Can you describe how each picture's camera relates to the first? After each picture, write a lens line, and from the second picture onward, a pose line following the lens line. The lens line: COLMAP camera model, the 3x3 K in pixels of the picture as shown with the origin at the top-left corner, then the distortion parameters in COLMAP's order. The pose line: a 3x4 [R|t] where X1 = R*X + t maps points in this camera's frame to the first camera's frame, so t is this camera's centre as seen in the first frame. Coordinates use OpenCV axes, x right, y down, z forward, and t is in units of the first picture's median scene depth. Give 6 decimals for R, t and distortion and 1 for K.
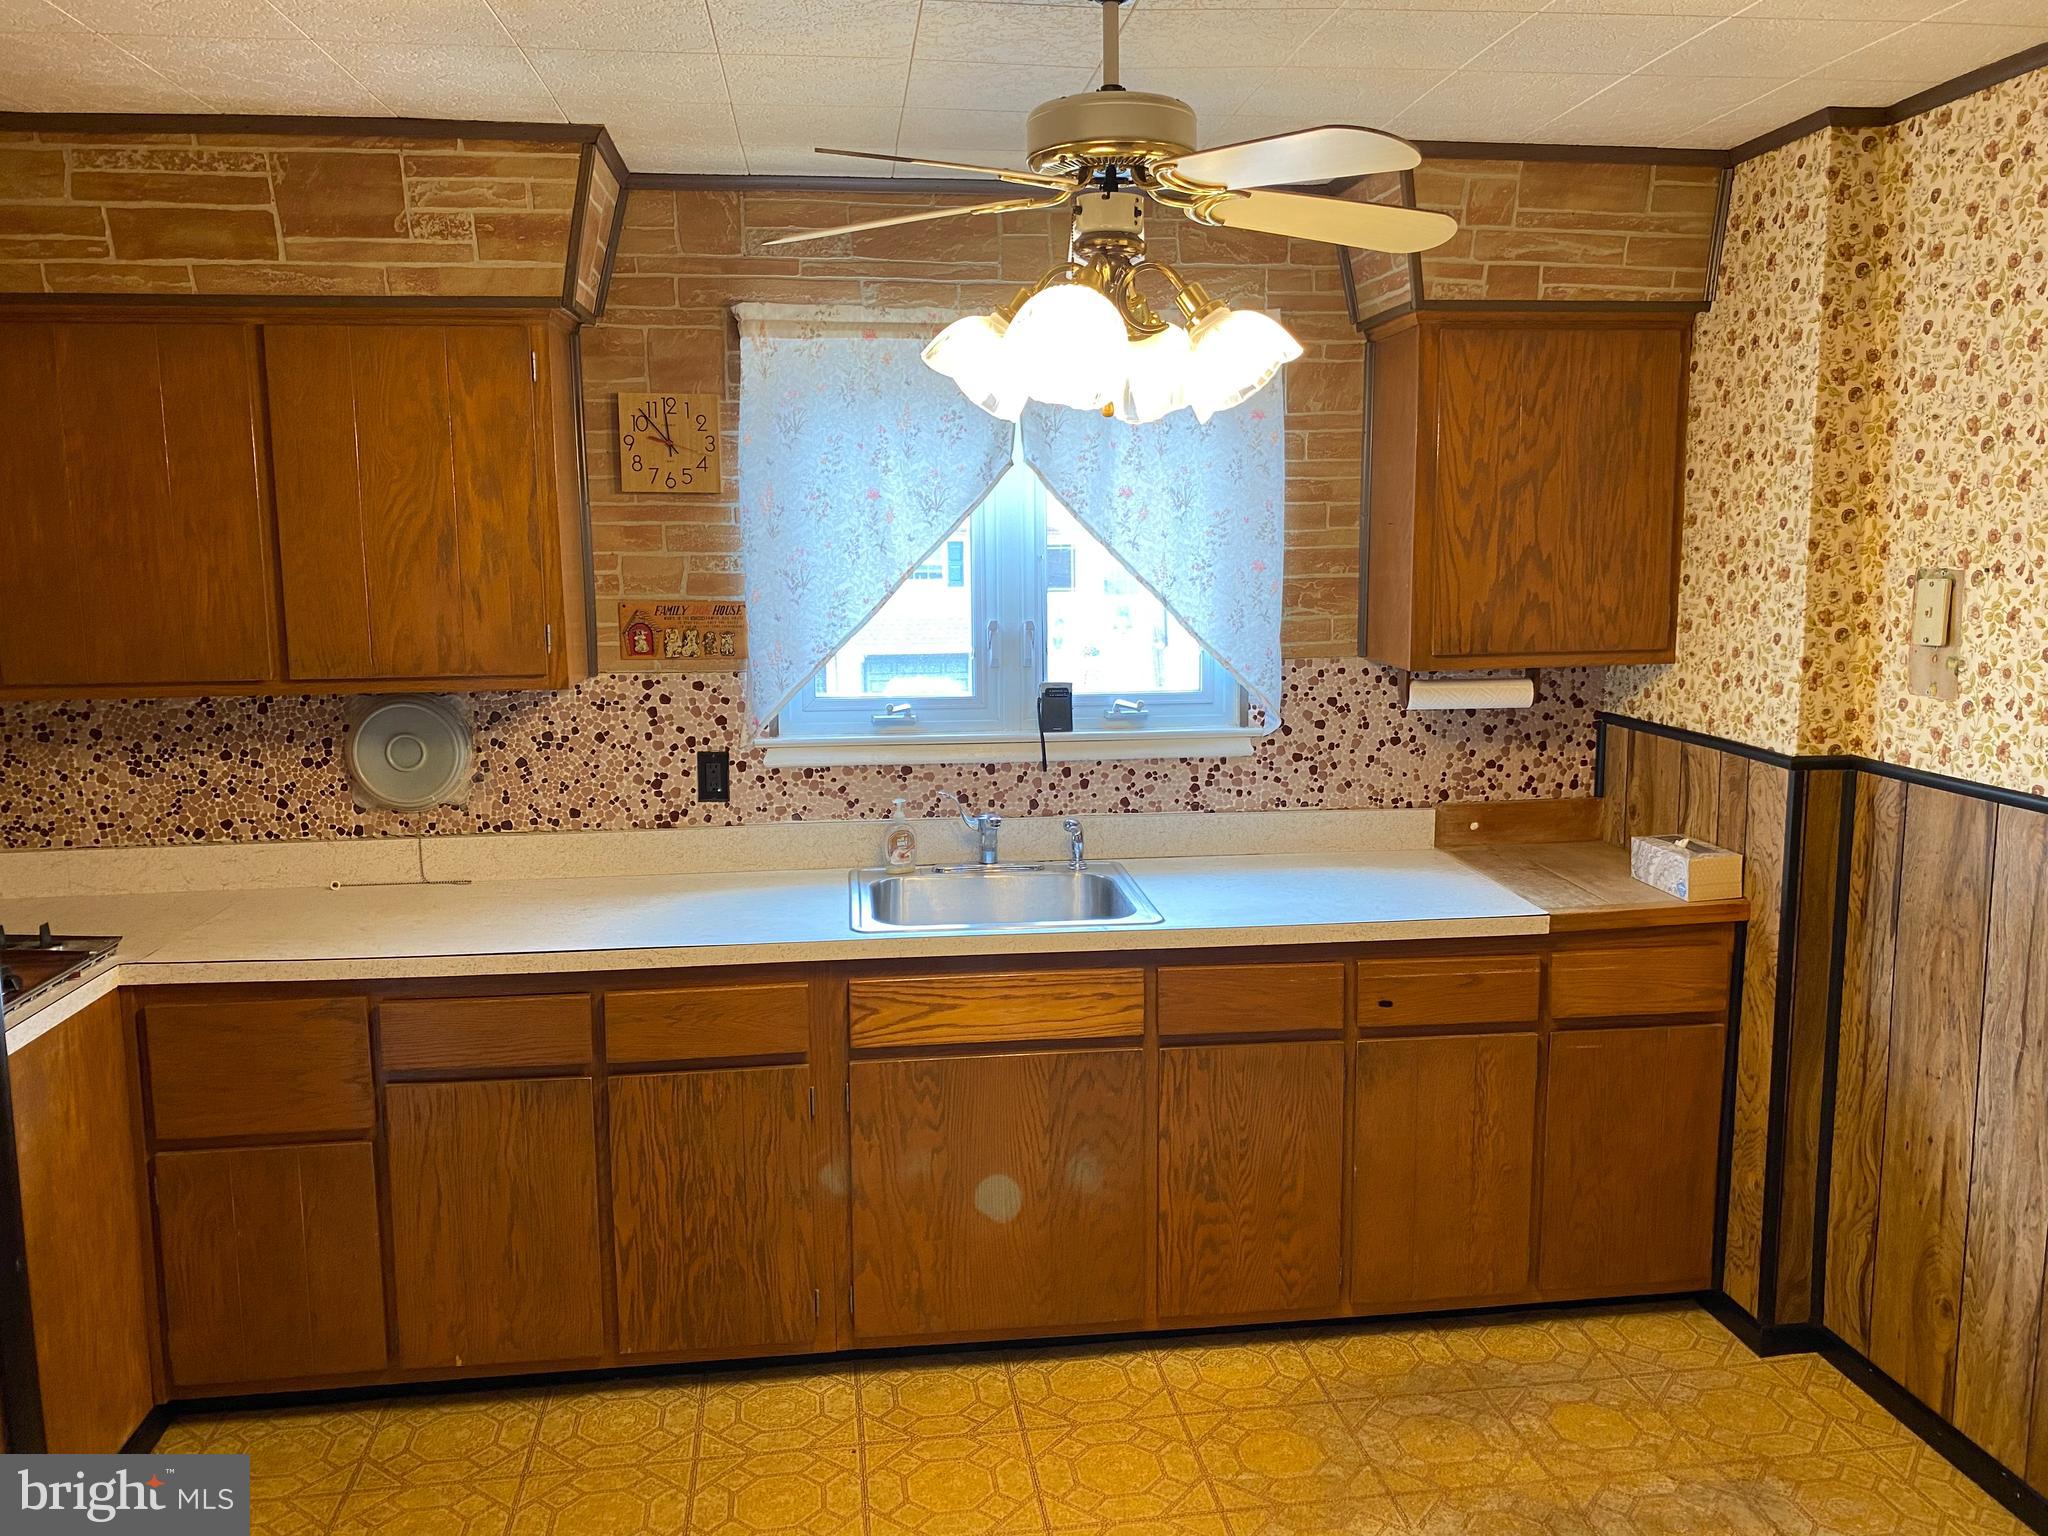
lens RADIAL K [[1556.9, 0, 1022.7], [0, 1556.9, 741.7], [0, 0, 1]] dist [0.047131, -0.057401]
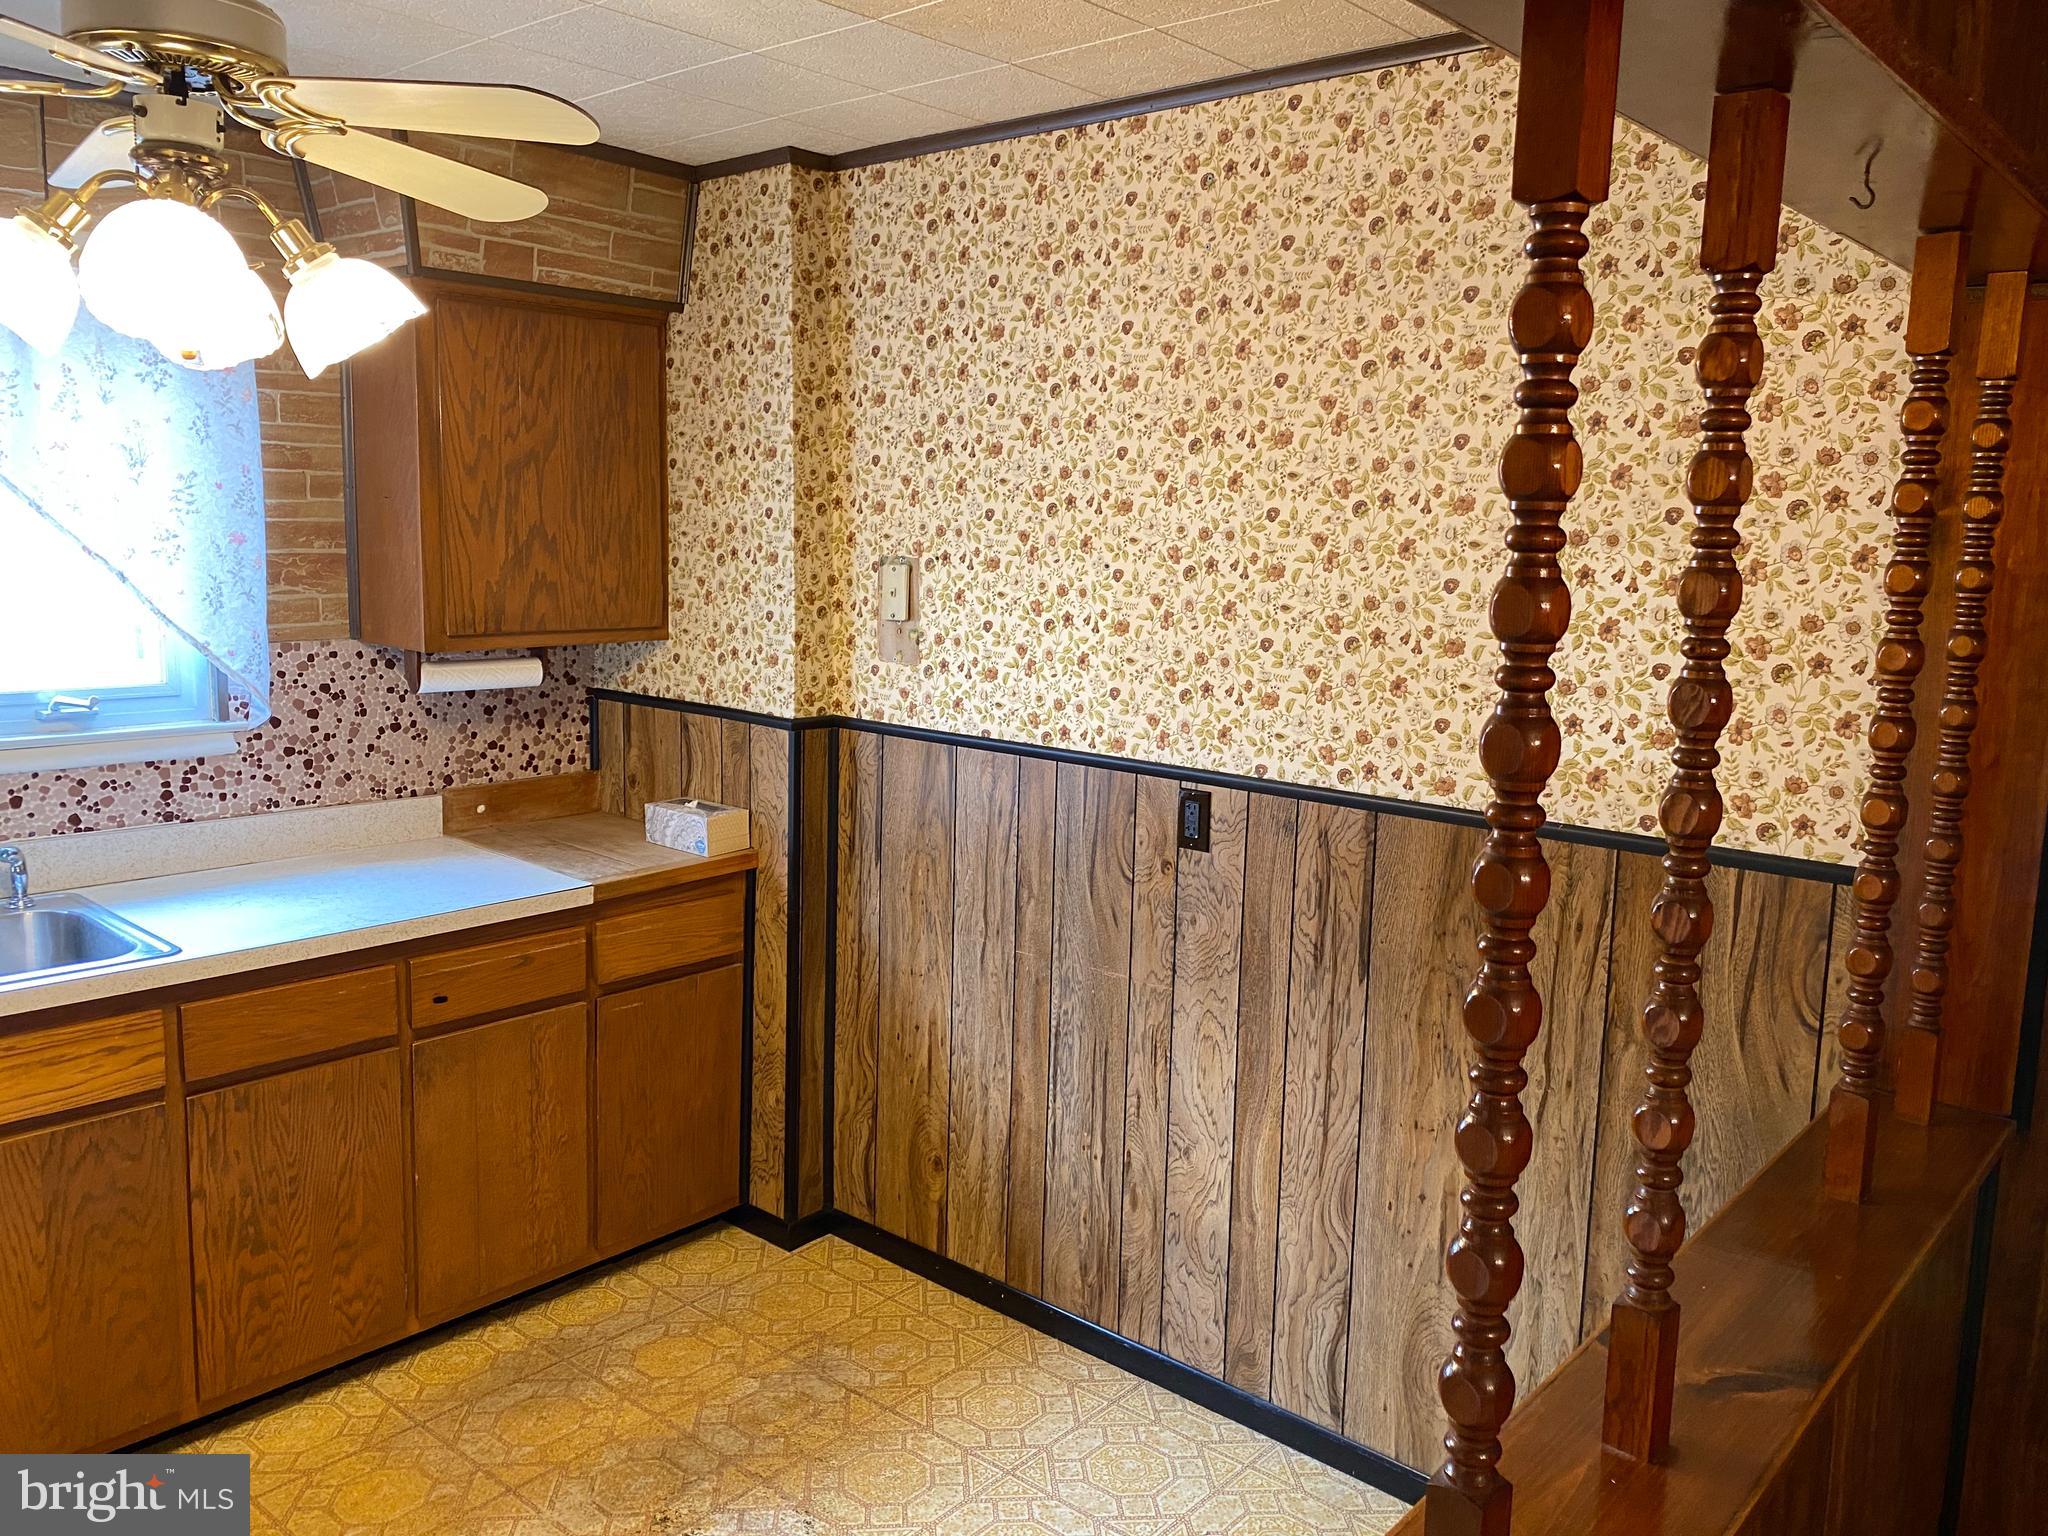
lens RADIAL K [[1556.9, 0, 1016.6], [0, 1556.9, 745.3], [0, 0, 1]] dist [0.047131, -0.057401]
pose [[0.749616, -0.066586, 0.658515, -0.123270], [0.056507, 0.997733, 0.036562, -0.003441], [-0.659457, 0.009804, 0.751679, 0.040184]]
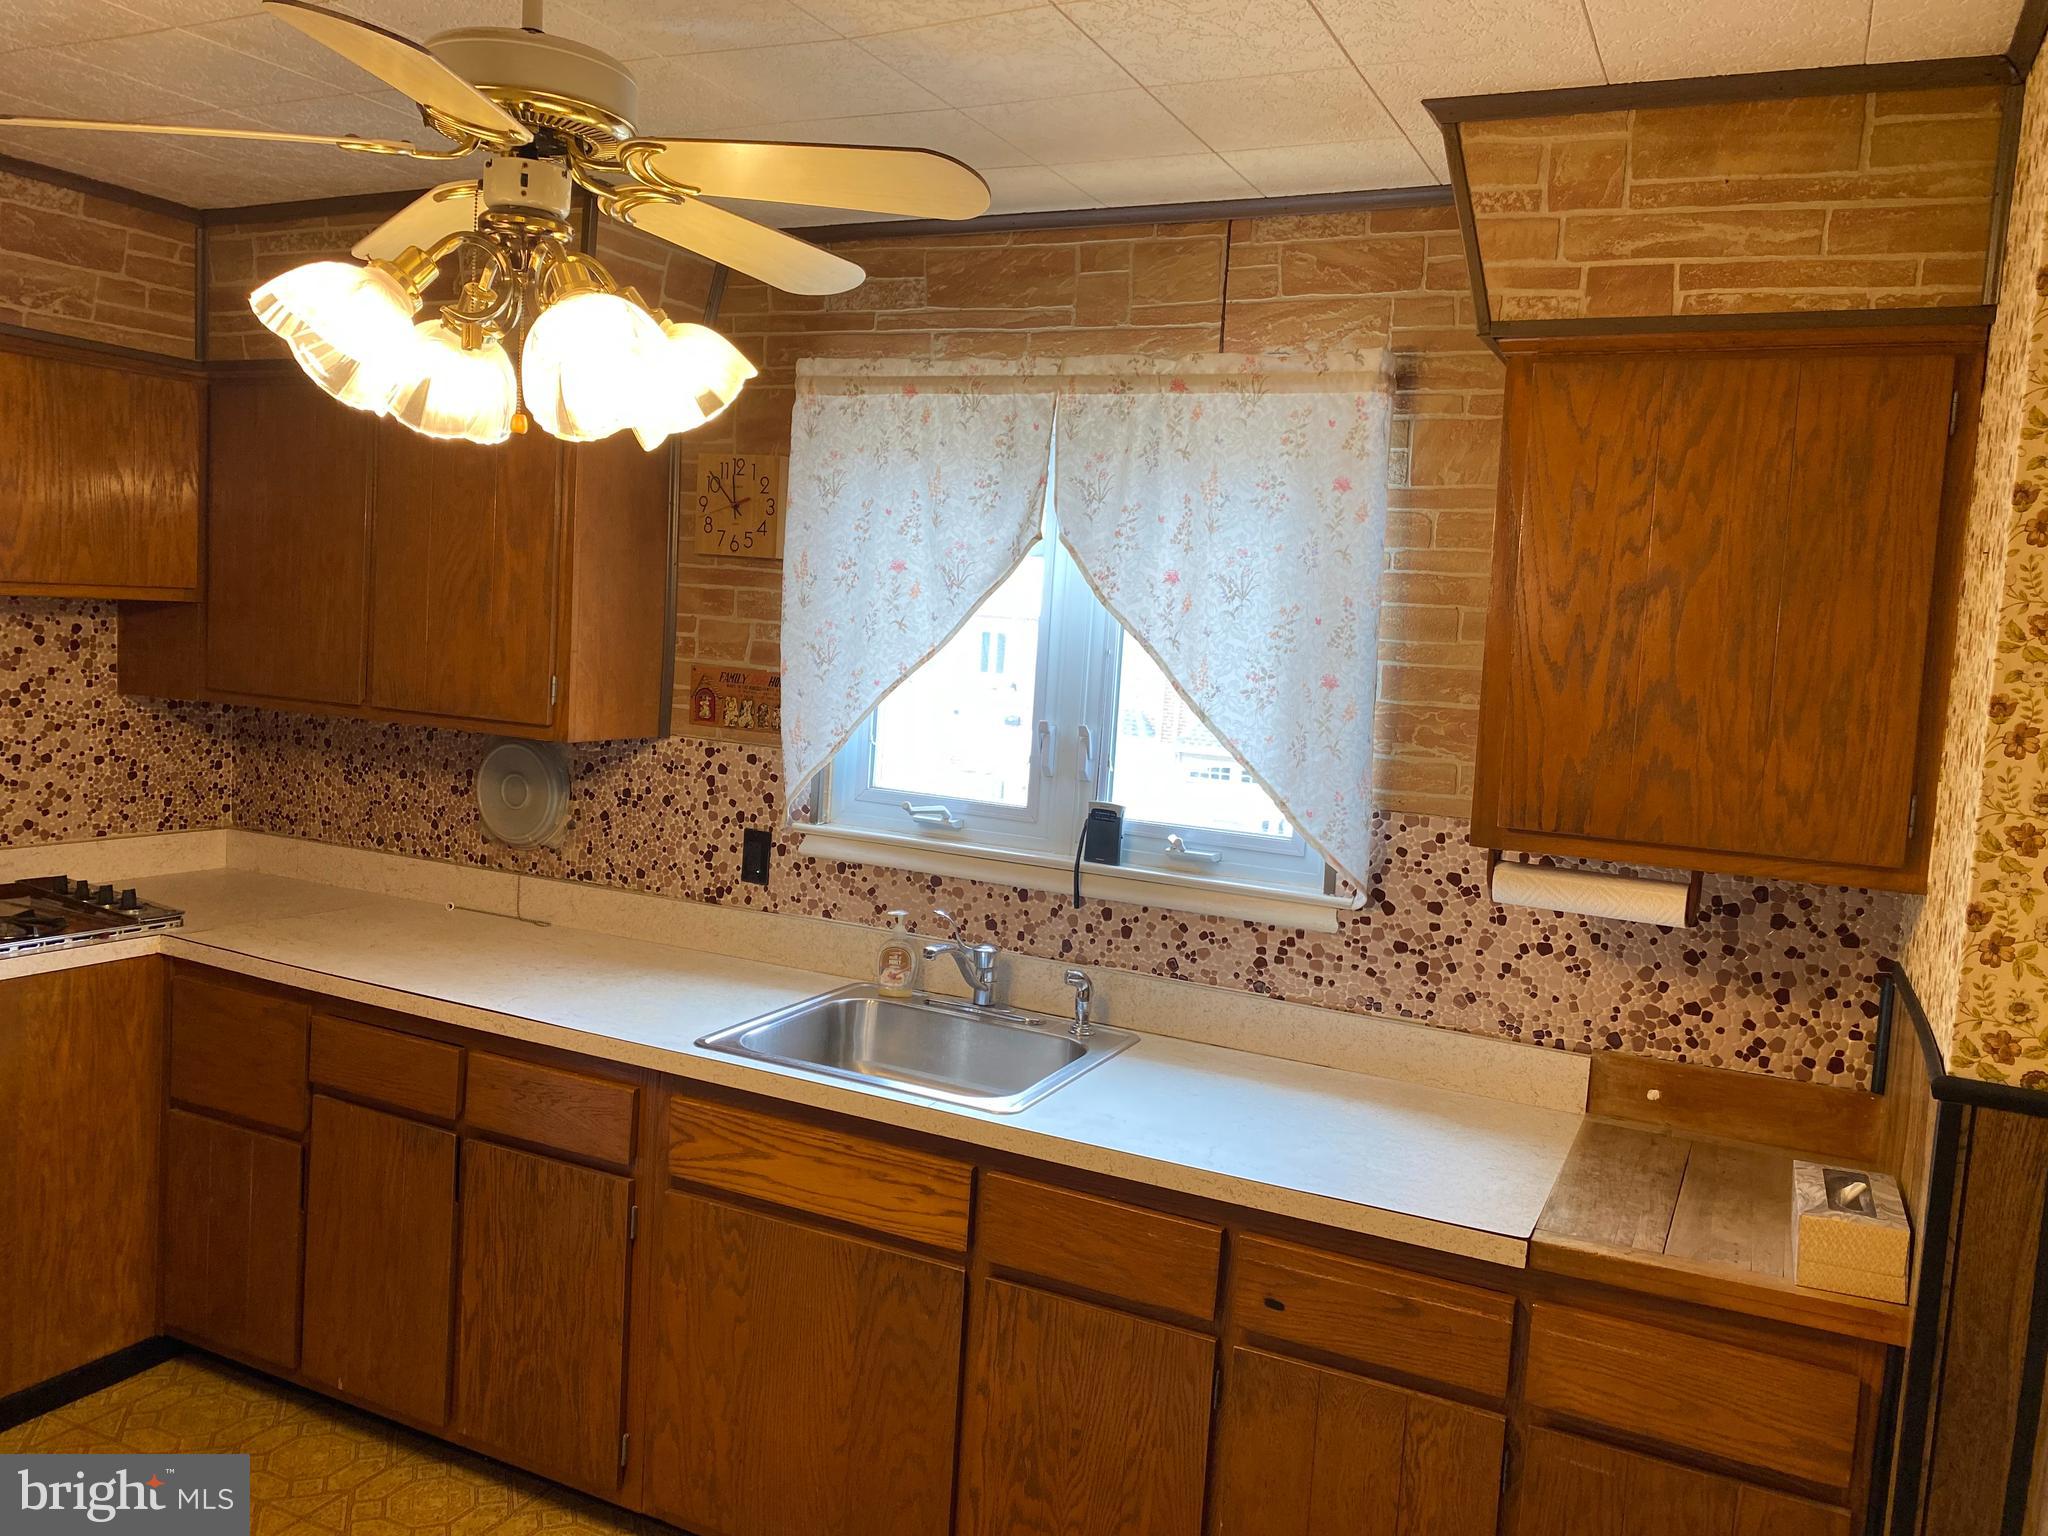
lens RADIAL K [[1556.9, 0, 1028.4], [0, 1556.9, 745.6], [0, 0, 1]] dist [0.047131, -0.057401]
pose [[0.835190, 0.102766, -0.540274, 0.483910], [-0.141911, 0.989388, -0.031182, -0.041909], [0.531336, 0.102714, 0.840911, 0.317024]]
